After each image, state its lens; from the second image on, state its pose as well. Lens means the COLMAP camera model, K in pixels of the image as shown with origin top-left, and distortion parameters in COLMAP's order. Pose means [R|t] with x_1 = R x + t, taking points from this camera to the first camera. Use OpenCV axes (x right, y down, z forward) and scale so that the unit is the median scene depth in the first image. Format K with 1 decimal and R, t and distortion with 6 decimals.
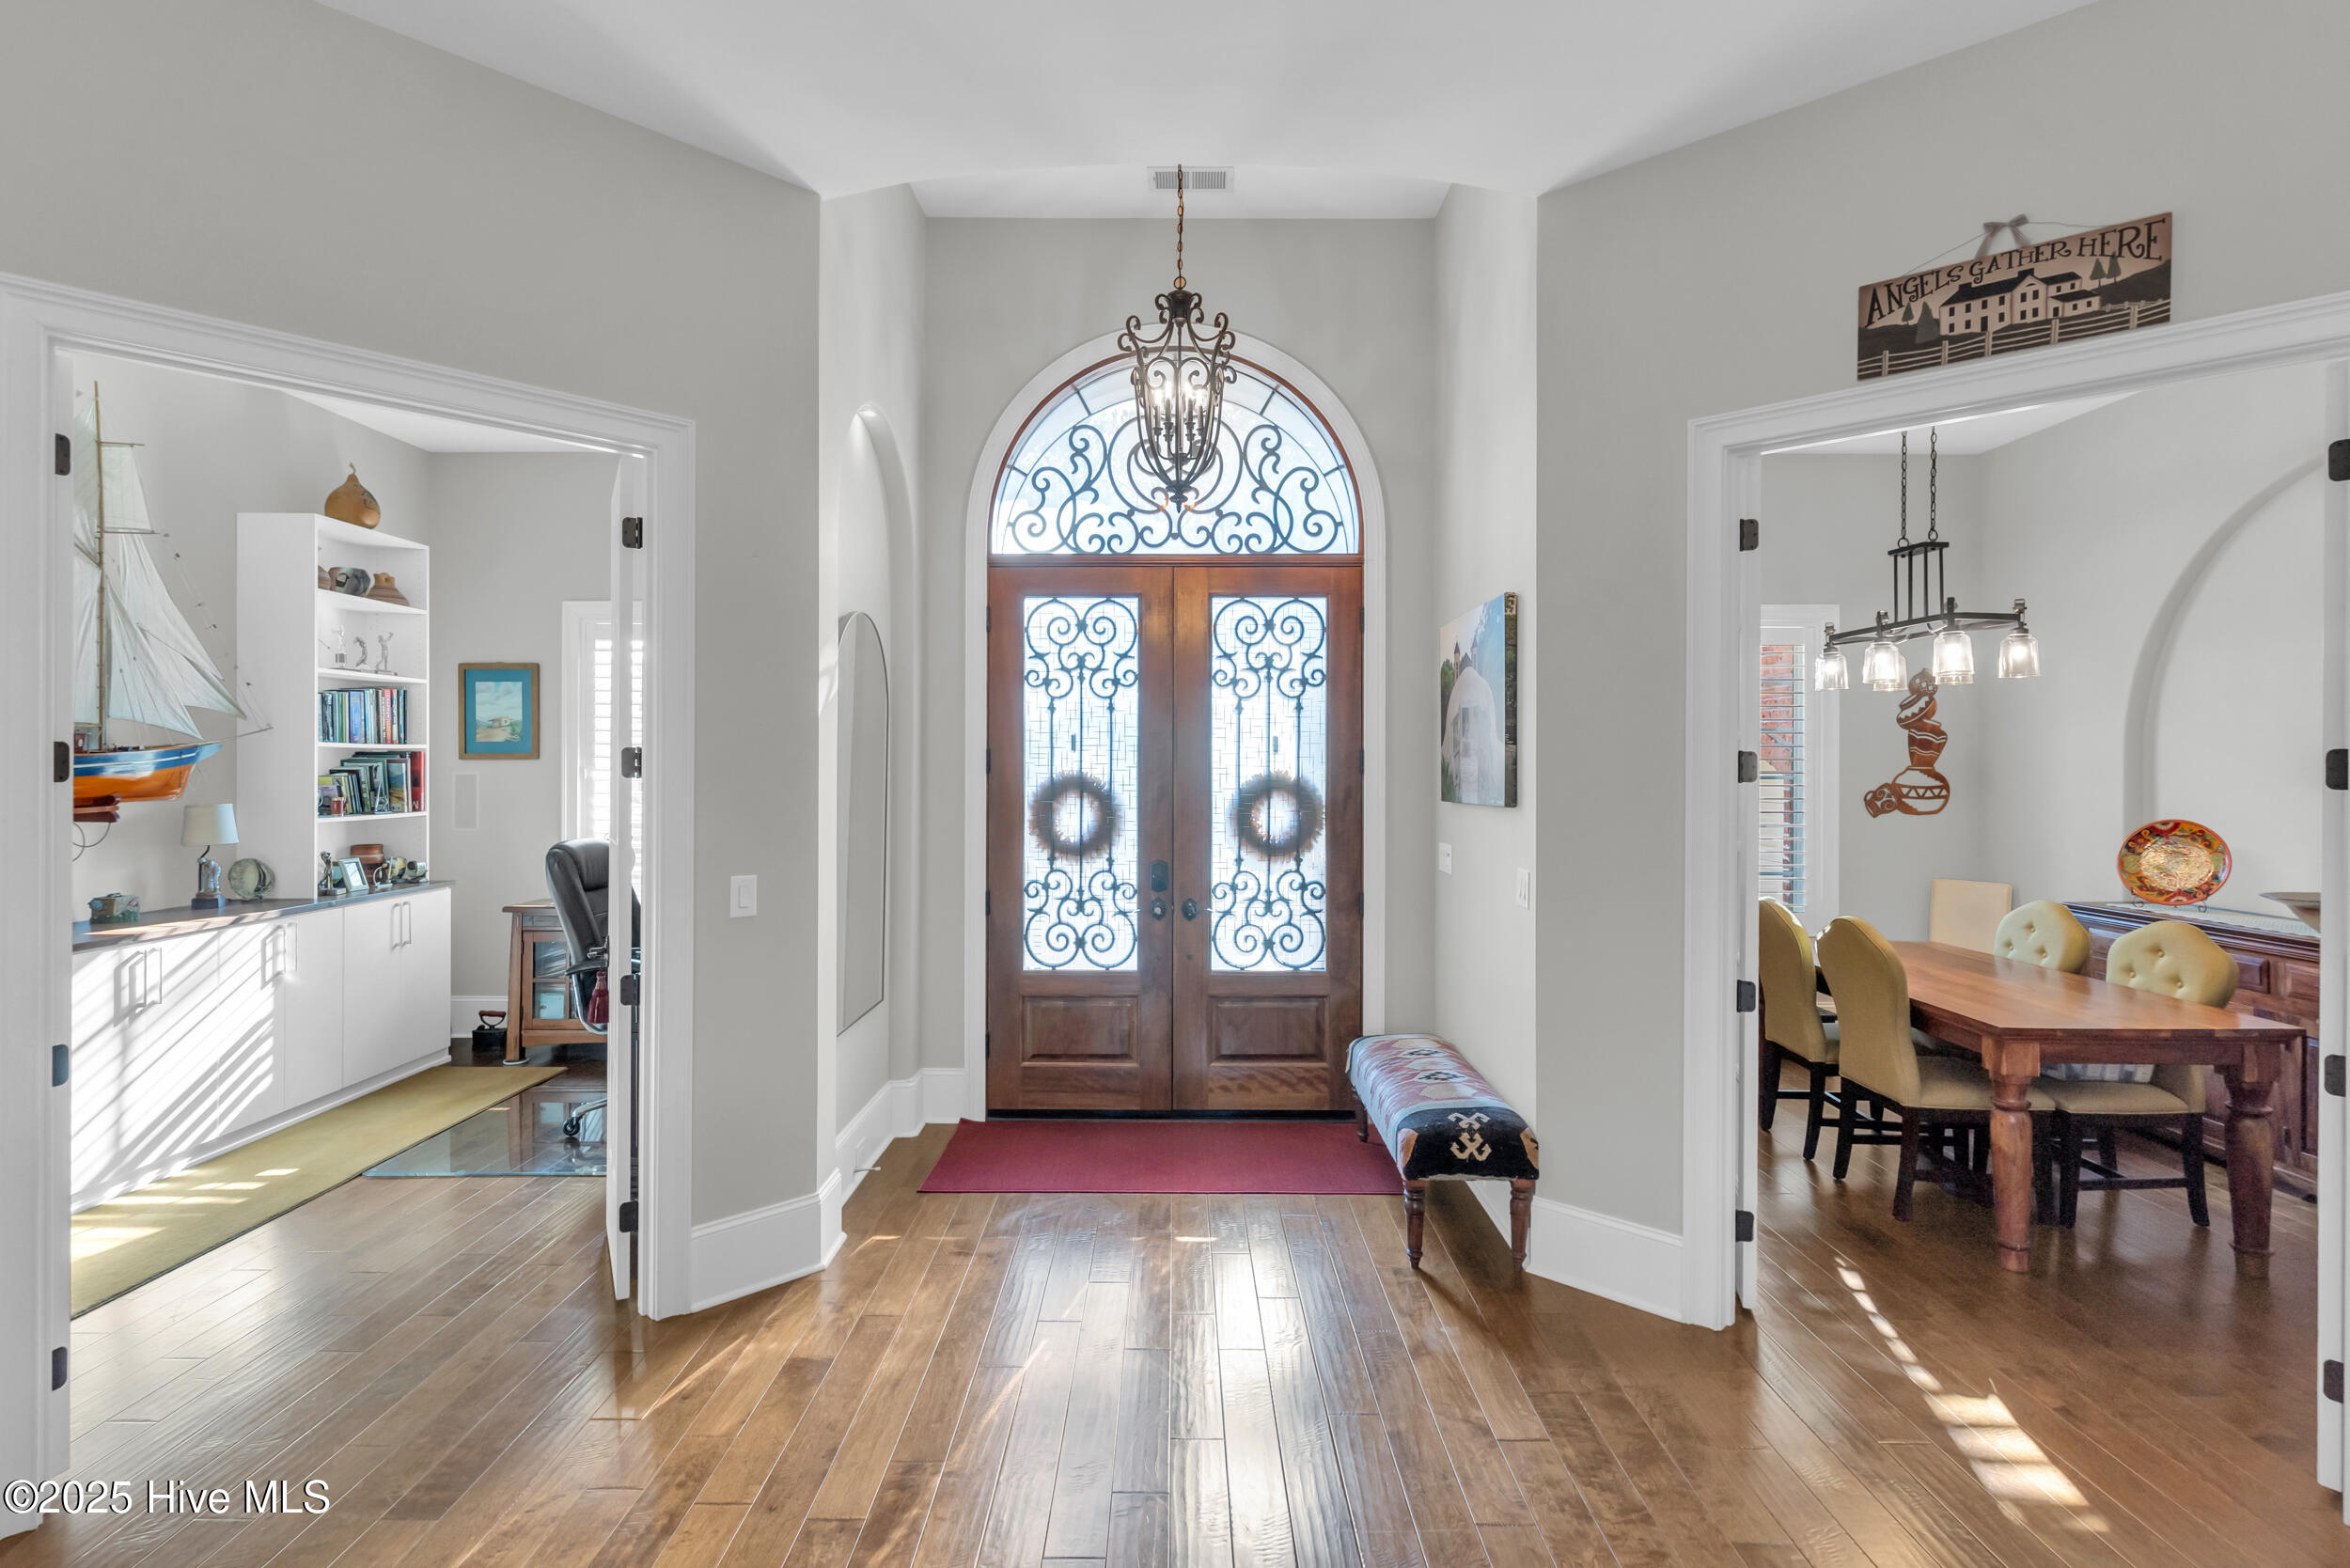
lens RADIAL K [[1140.7, 0, 1165.9], [0, 1140.7, 762.7], [0, 0, 1]] dist [0.001362, 0.002774]
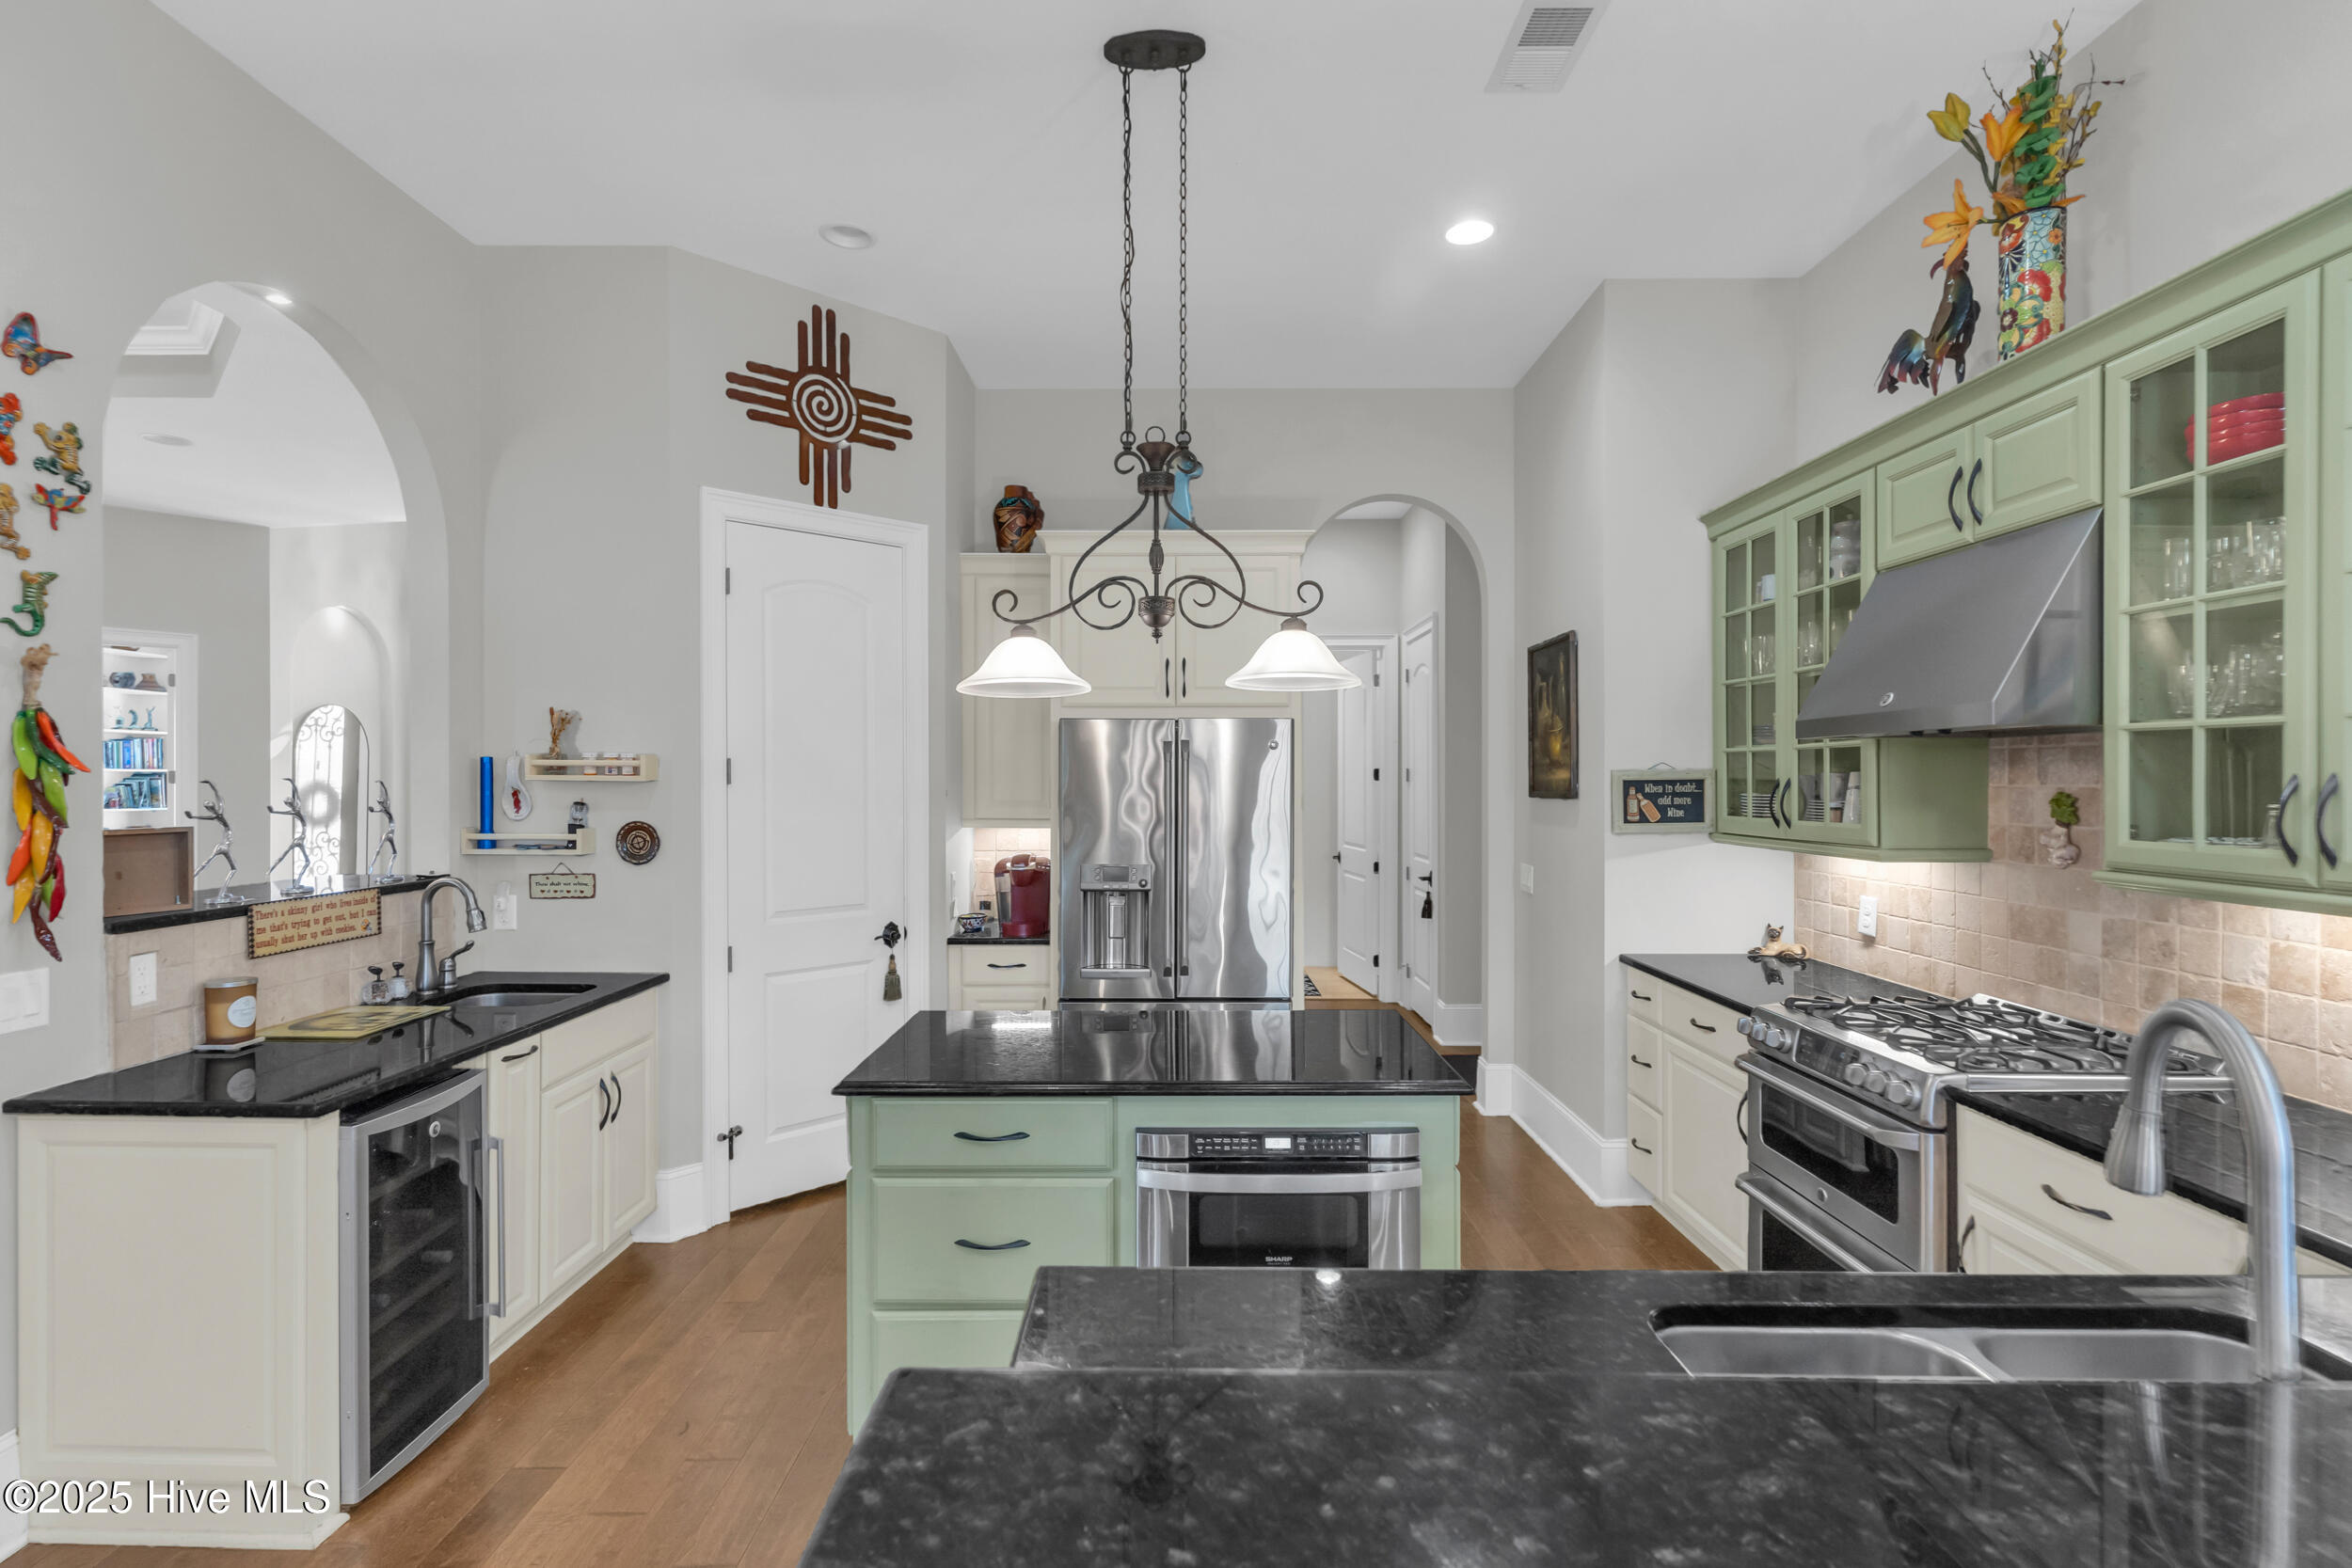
lens RADIAL K [[1141.5, 0, 1150.1], [0, 1141.5, 780.3], [0, 0, 1]] dist [0.001362, 0.002774]
pose [[0.999861, -0.005644, -0.015683, 1.058030], [0.005614, 0.999982, -0.001910, 0.015635], [0.015694, 0.001822, 0.999875, -0.892214]]
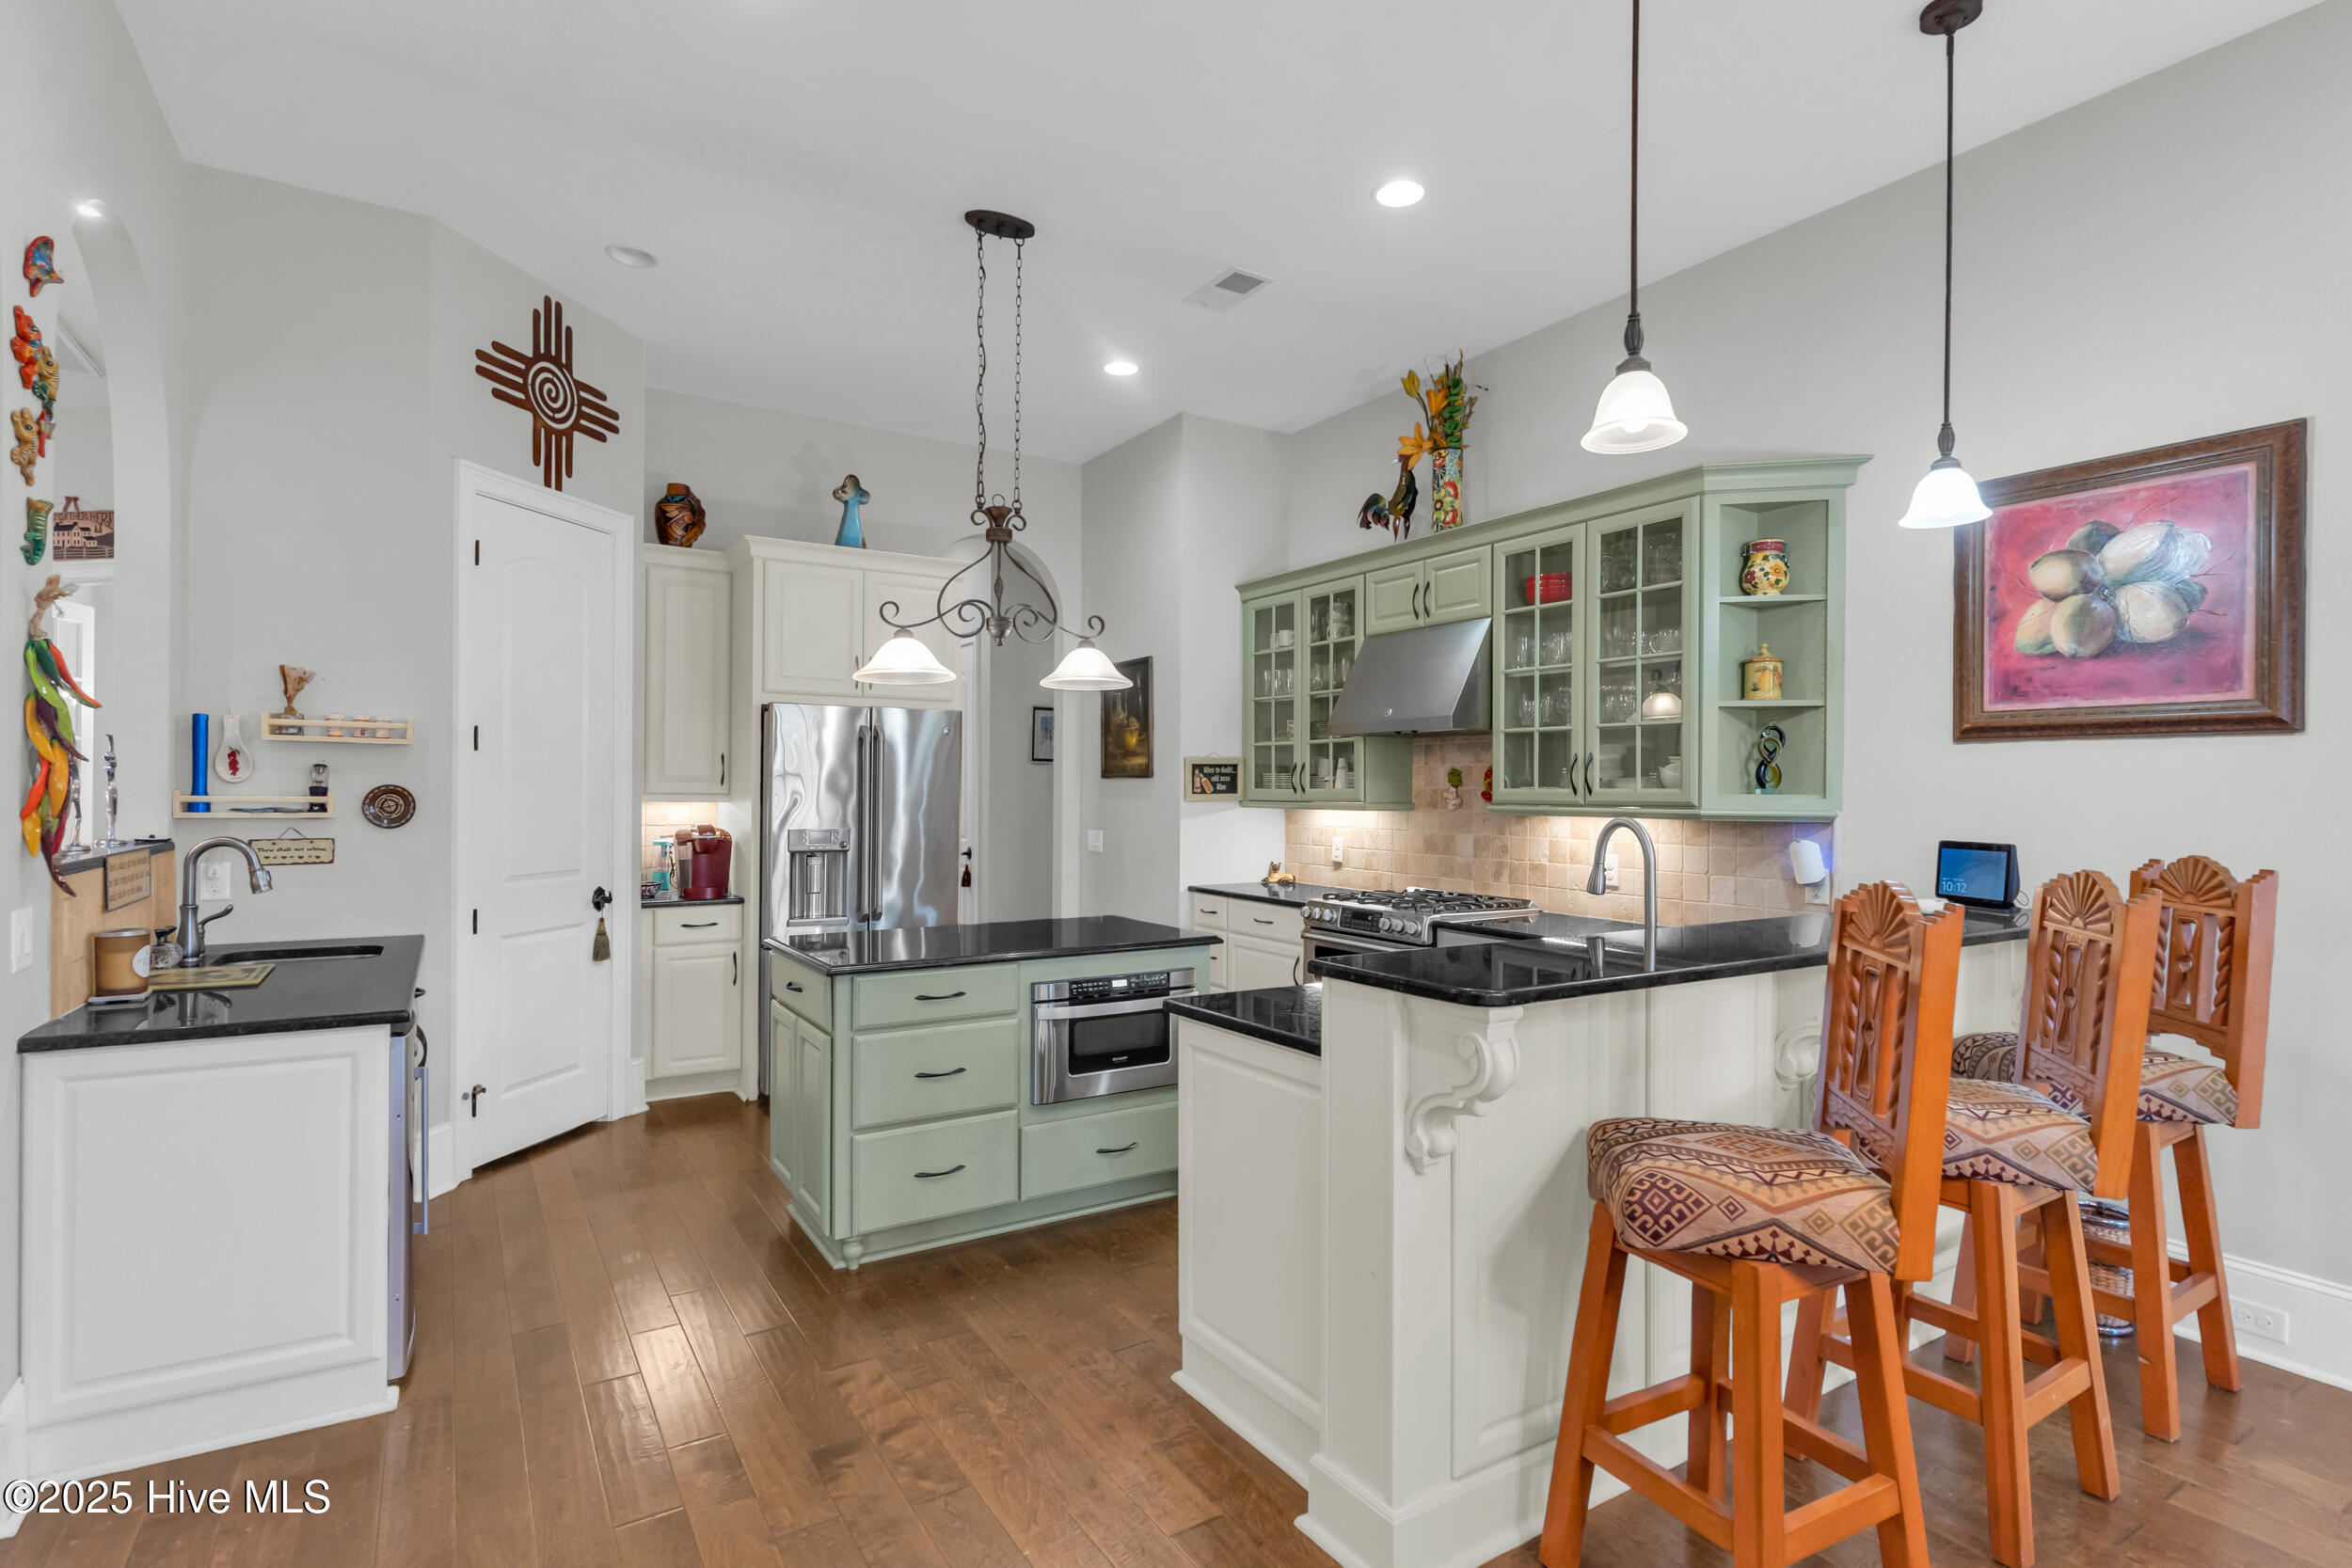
lens RADIAL K [[1170.0, 0, 1151.3], [0, 1170.0, 786.2], [0, 0, 1]] dist [0.002420, -0.003984]
pose [[0.851642, 0.003413, 0.524113, 0.717640], [-0.001453, 0.999990, -0.004152, 0.043939], [-0.524122, 0.002774, 0.851639, -1.069721]]
